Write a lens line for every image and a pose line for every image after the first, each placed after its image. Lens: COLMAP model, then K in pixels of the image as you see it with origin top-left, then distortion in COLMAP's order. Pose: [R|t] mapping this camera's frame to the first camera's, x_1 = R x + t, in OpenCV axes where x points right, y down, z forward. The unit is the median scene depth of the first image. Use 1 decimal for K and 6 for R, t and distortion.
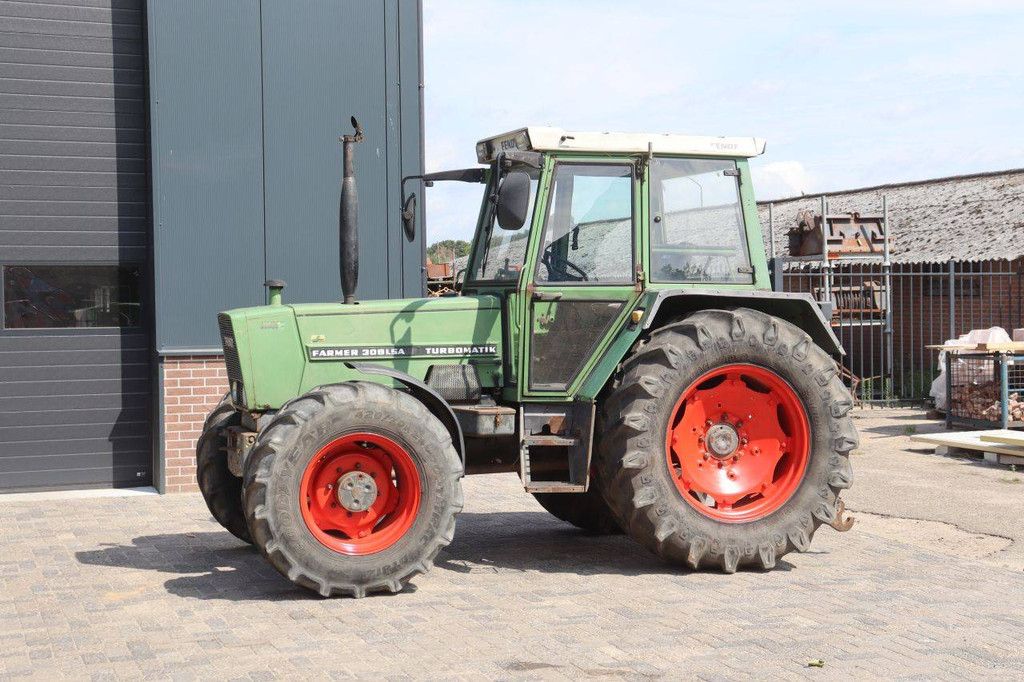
lens RADIAL K [[1691.0, 0, 505.5], [0, 1691.0, 333.1], [0, 0, 1]] dist [0.129137, 0.000000]
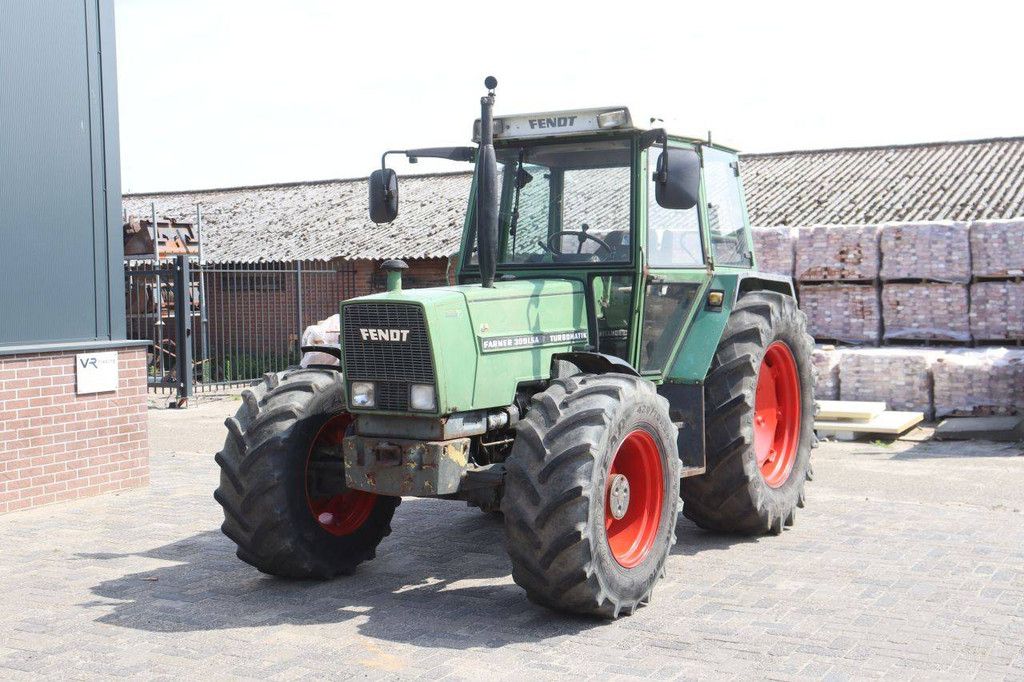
lens RADIAL K [[1305.5, 0, 514.2], [0, 1305.5, 341.5], [0, 0, 1]] dist [0.004072, 0.000000]
pose [[0.745244, -0.031630, 0.666042, -0.542160], [0.023191, 0.999499, 0.021518, -0.003636], [-0.666389, -0.000590, 0.745604, 0.485264]]
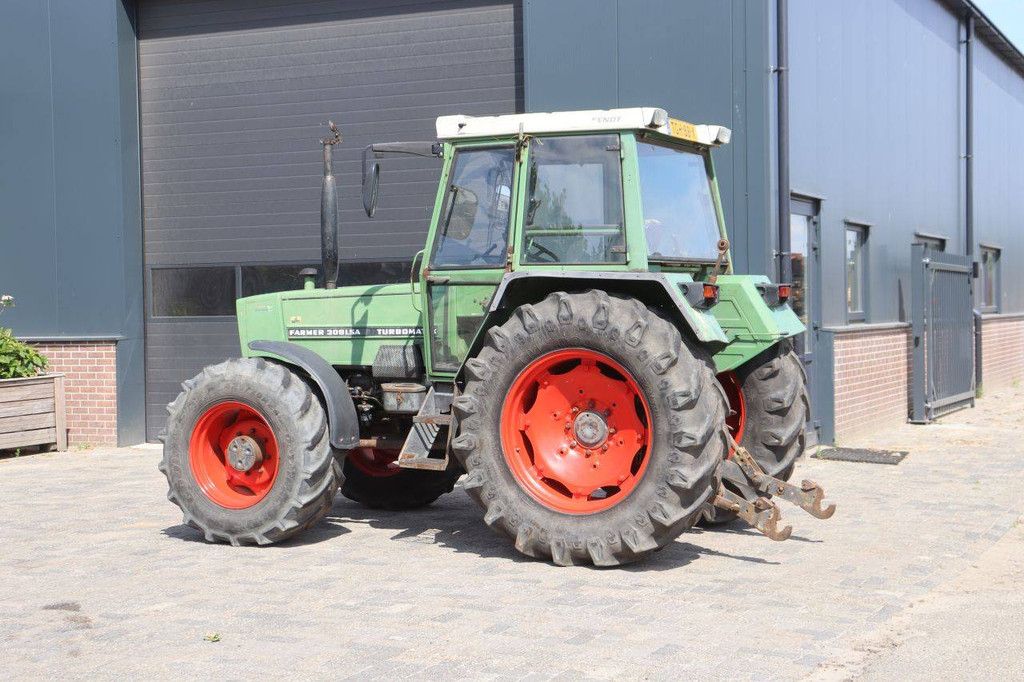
lens RADIAL K [[1550.3, 0, 518.1], [0, 1550.3, 345.0], [0, 0, 1]] dist [0.098275, 0.000000]
pose [[0.722934, 0.016812, -0.690713, 0.713281], [-0.005938, 0.999818, 0.018121, 0.000517], [0.690892, -0.008999, 0.722902, 0.344963]]
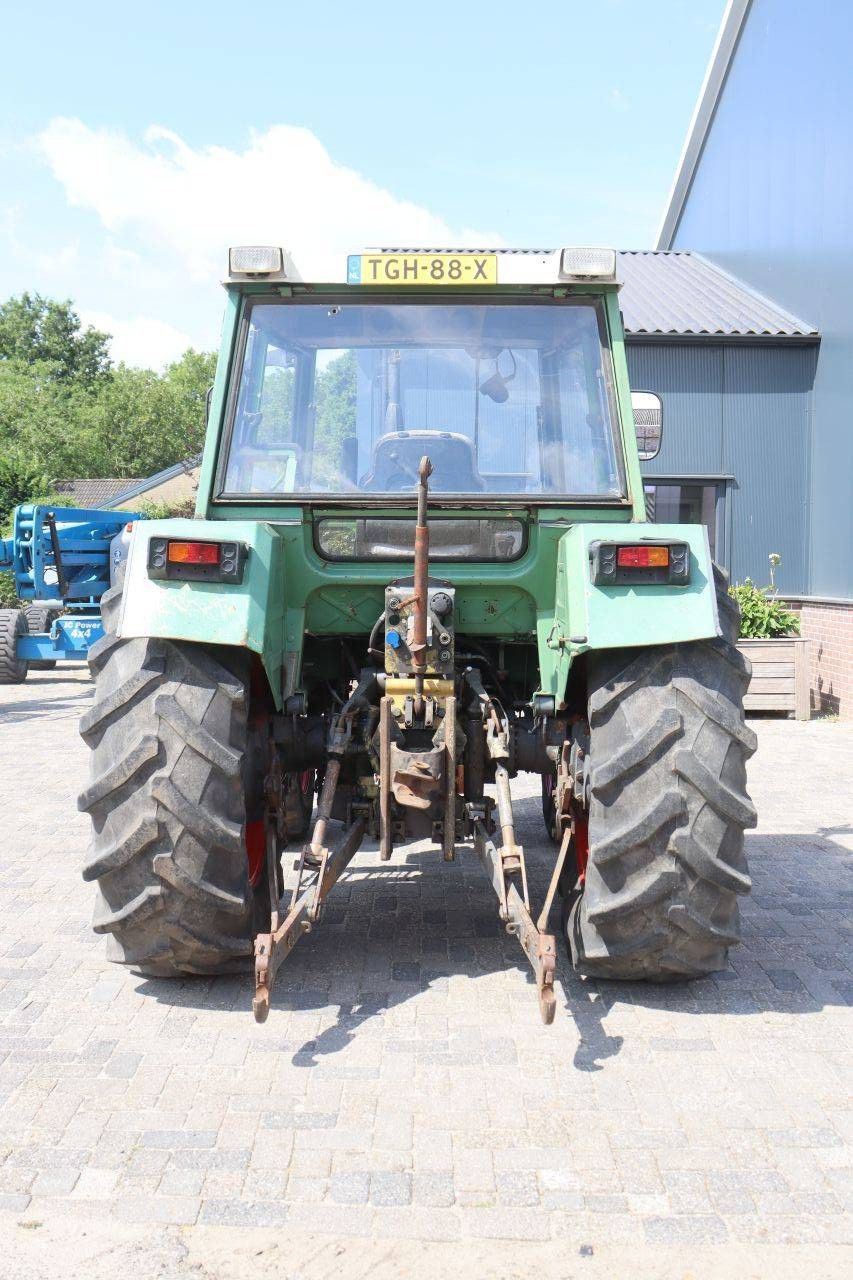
lens RADIAL K [[1315.0, 0, 429.2], [0, 1315.0, 636.1], [0, 0, 1]] dist [-0.051676, 0.000000]
pose [[-0.318336, 0.057673, -0.946222, 0.564892], [-0.026374, 0.997222, 0.069655, -0.018637], [0.947611, 0.047130, -0.315931, 1.247770]]
